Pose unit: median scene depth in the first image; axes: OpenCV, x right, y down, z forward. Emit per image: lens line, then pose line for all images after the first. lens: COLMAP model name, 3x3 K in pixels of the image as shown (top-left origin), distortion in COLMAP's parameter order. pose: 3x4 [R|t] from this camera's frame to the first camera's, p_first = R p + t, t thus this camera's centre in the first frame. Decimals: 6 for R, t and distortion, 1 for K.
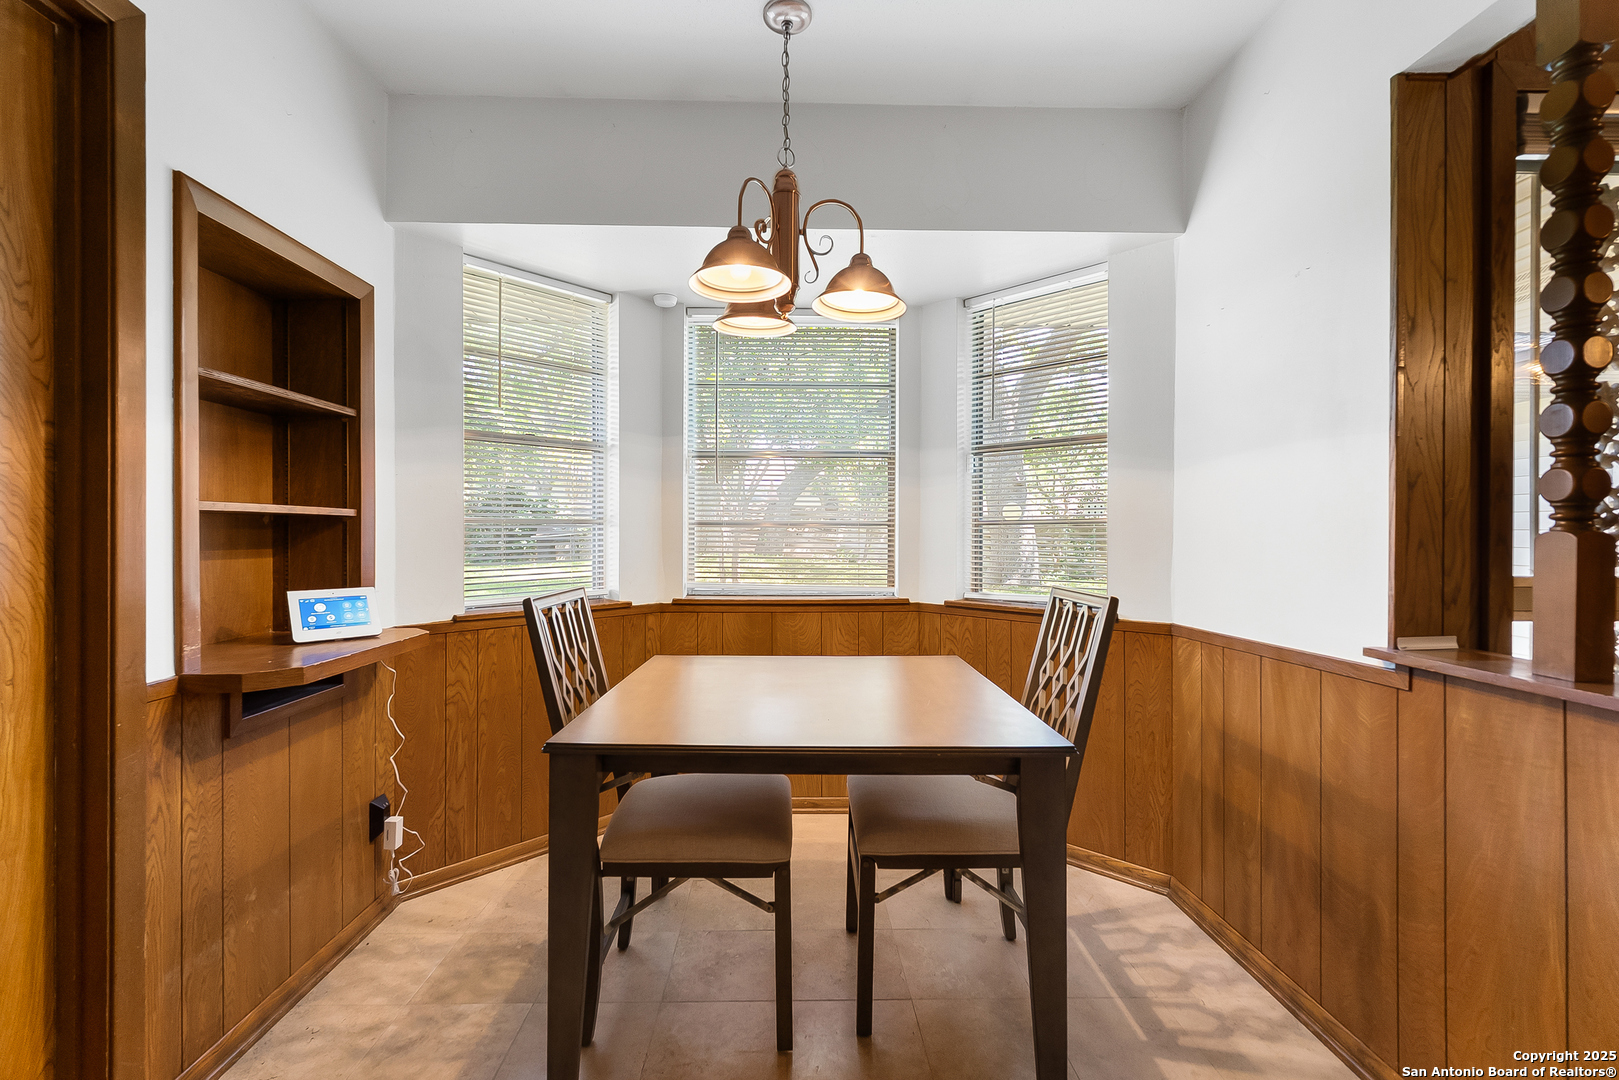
lens RADIAL K [[649.2, 0, 784.3], [0, 649.2, 536.6], [0, 0, 1]] dist [0.000017, -0.000033]
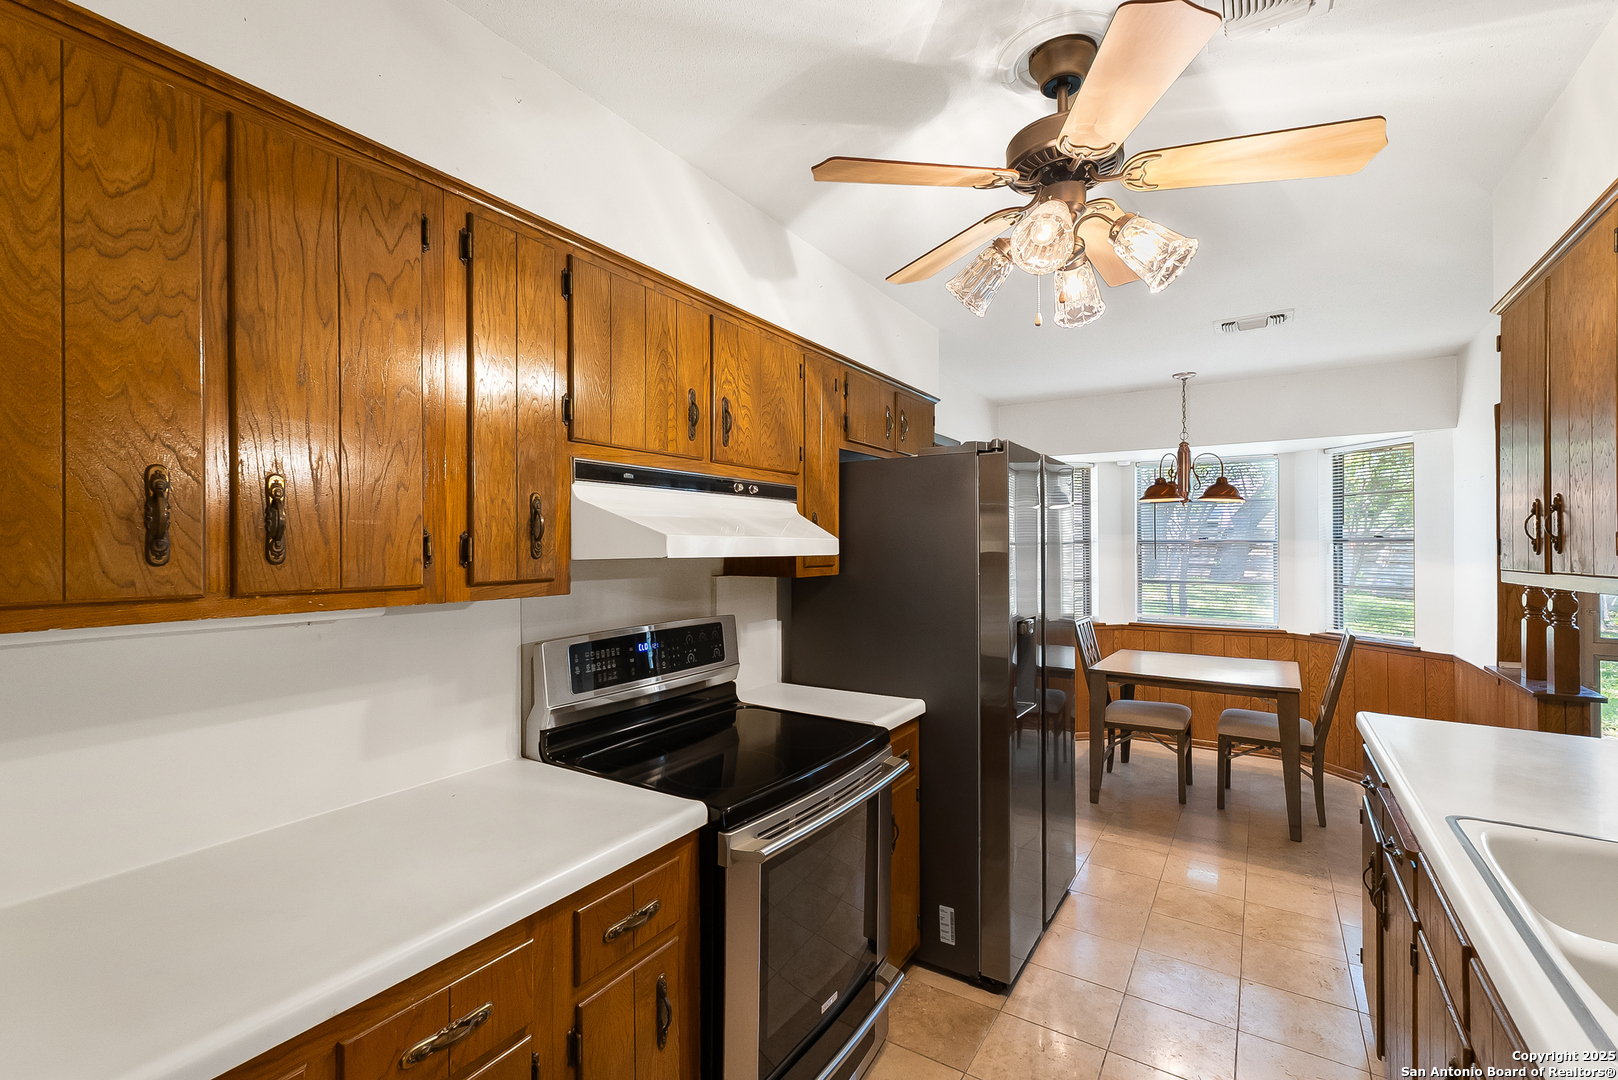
lens RADIAL K [[688.8, 0, 804.2], [0, 688.8, 552.7], [0, 0, 1]] dist [0.001553, 0.000180]
pose [[0.830737, 0.002661, -0.556659, 0.215483], [0.002613, 0.999959, 0.008680, -0.175012], [0.556659, -0.008665, 0.830696, -1.644218]]
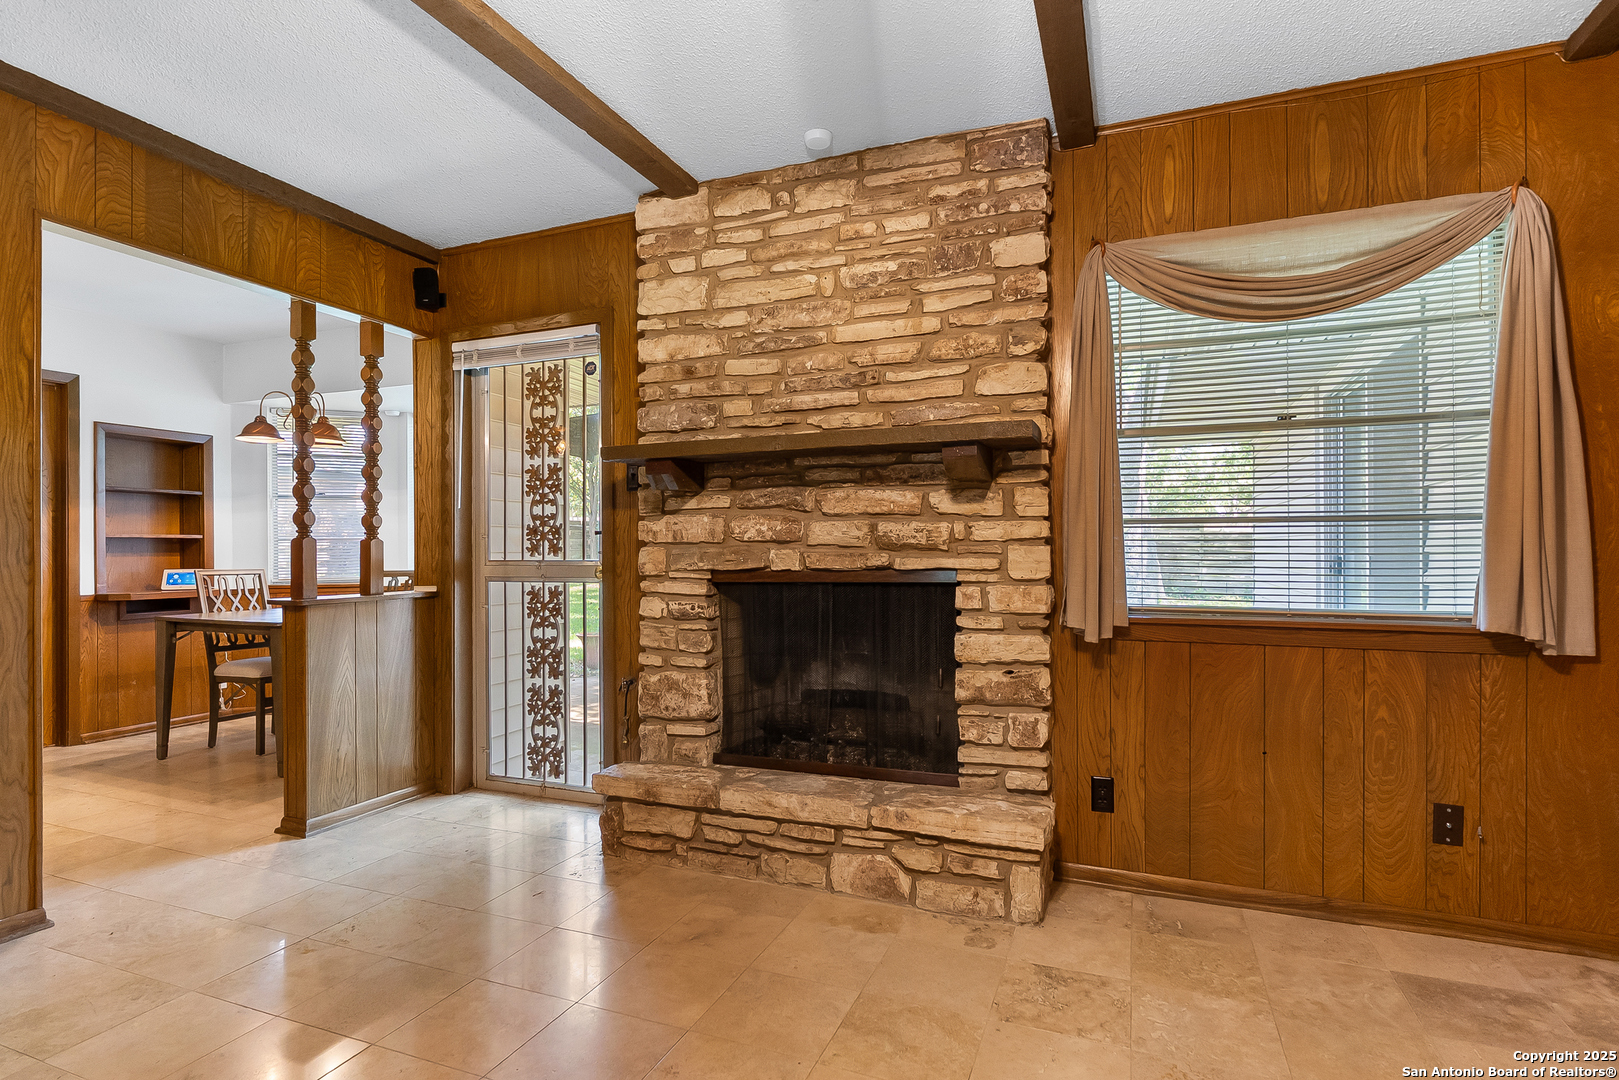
lens RADIAL K [[807.6, 0, 841.3], [0, 807.6, 547.8], [0, 0, 1]] dist [0.001243, -0.000292]
pose [[0.922976, -0.007654, -0.384781, 2.545052], [0.007111, 0.999971, -0.002835, 0.027927], [0.384792, -0.000120, 0.923003, -0.760416]]
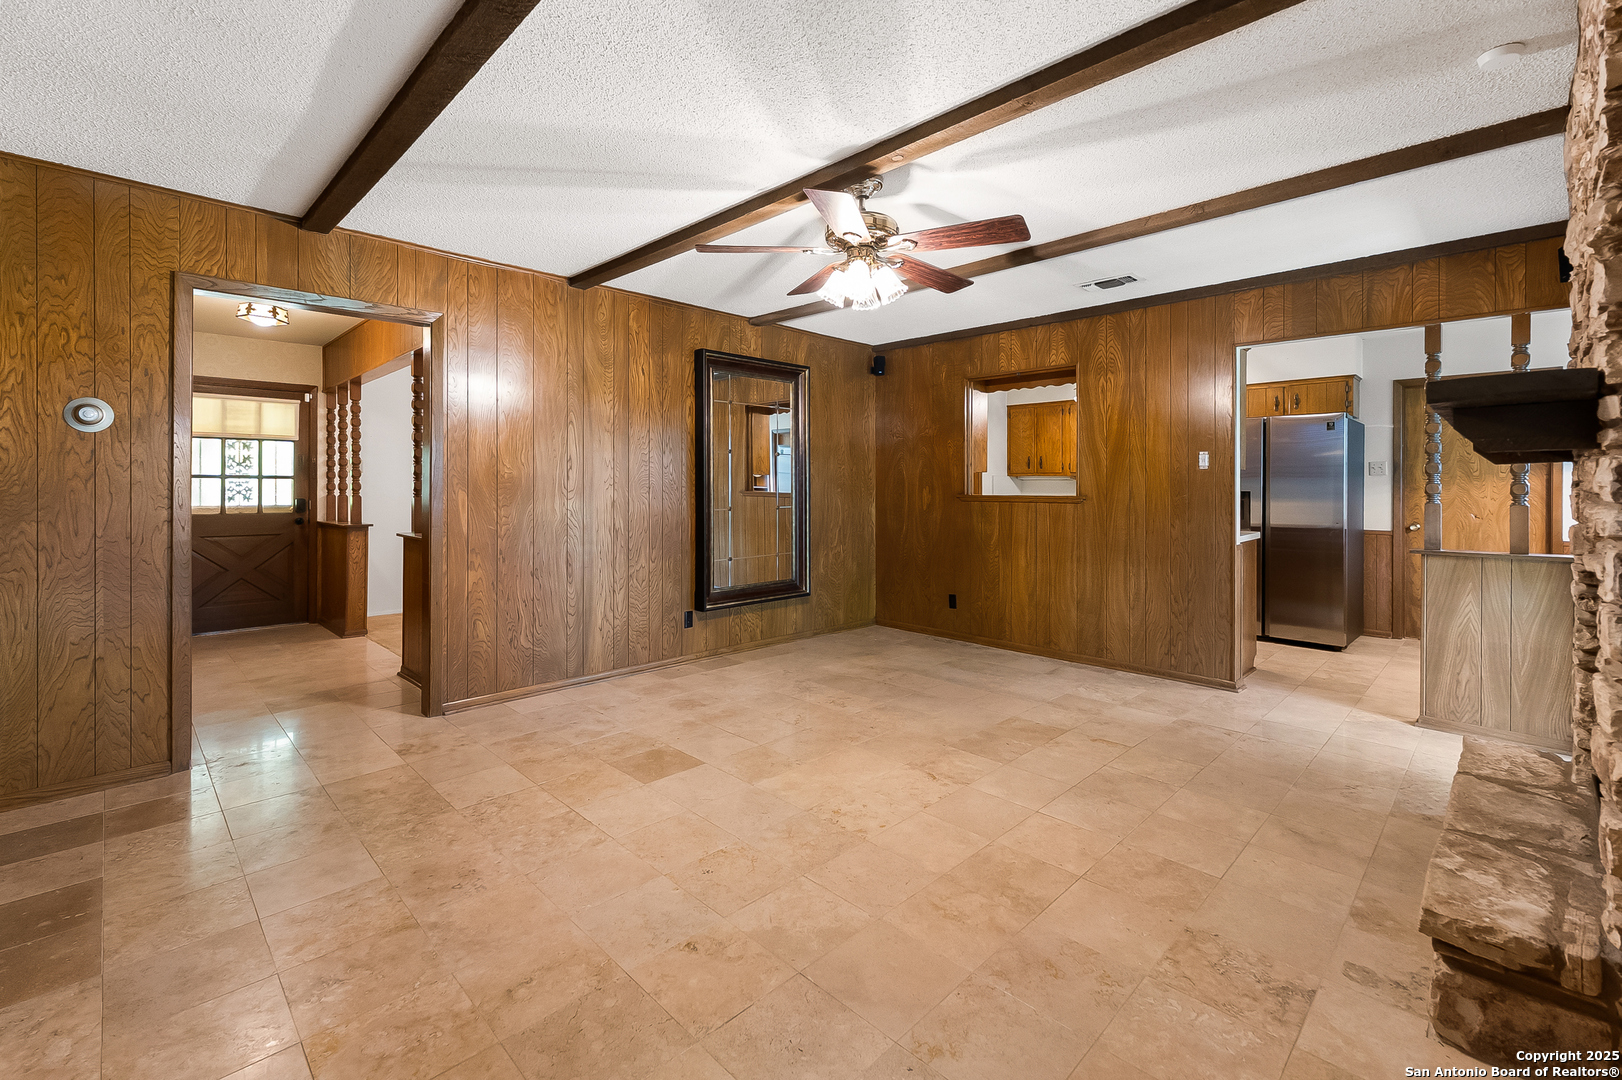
lens RADIAL K [[745.9, 0, 813.9], [0, 745.9, 484.7], [0, 0, 1]] dist [0.002714, -0.000052]
pose [[-0.724308, -0.005880, -0.689451, 3.570204], [-0.005285, 0.999982, -0.002977, -0.047788], [0.689456, 0.001487, -0.724326, 0.742557]]
